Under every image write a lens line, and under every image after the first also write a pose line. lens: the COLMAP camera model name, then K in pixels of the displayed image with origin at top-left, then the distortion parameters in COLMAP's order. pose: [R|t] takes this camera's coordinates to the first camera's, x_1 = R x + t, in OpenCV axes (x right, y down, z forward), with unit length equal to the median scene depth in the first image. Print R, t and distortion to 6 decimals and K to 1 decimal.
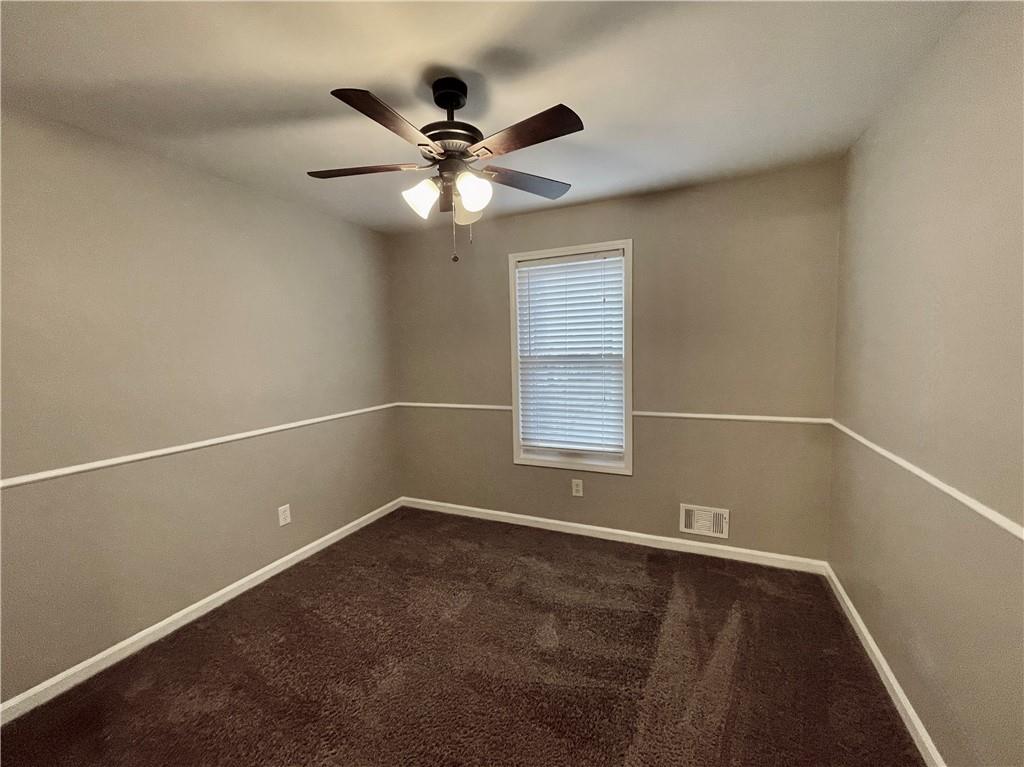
lens RADIAL K [[420.1, 0, 512.0], [0, 420.1, 383.5], [0, 0, 1]] dist [-0.001204, 0.000245]
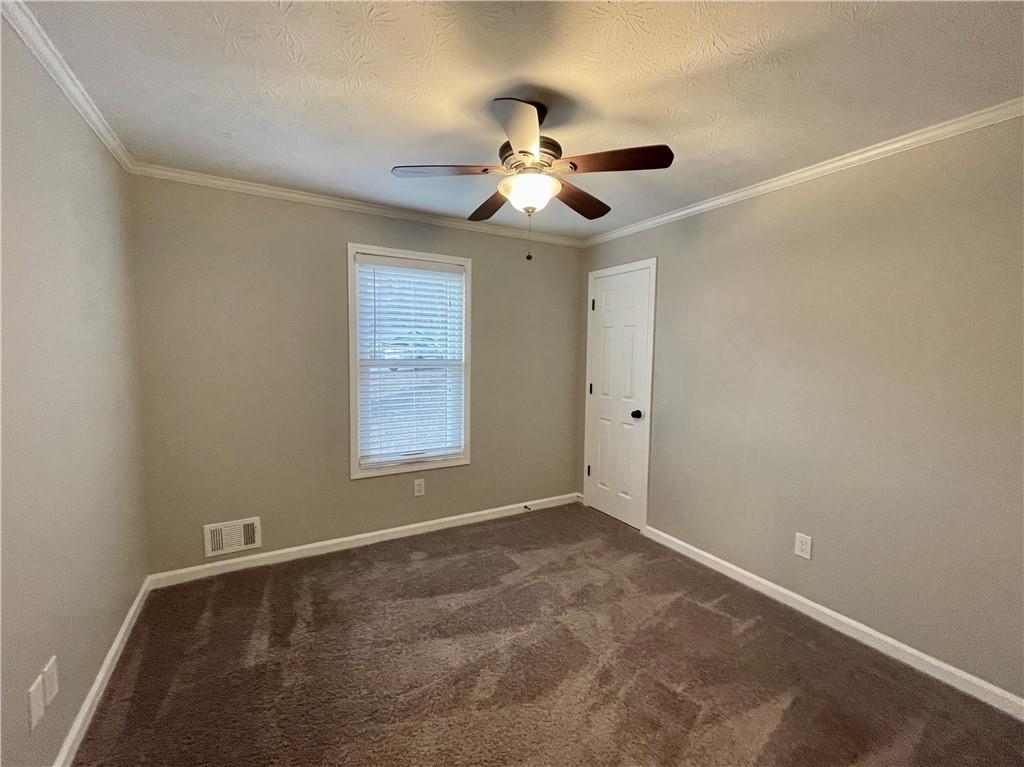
lens RADIAL K [[420.1, 0, 512.0], [0, 420.1, 383.5], [0, 0, 1]] dist [-0.001204, 0.000245]
pose [[0.572678, -0.029571, 0.819247, -0.550836], [0.034893, 0.999323, 0.011680, -0.010424], [-0.819037, 0.021897, 0.573322, 0.220774]]
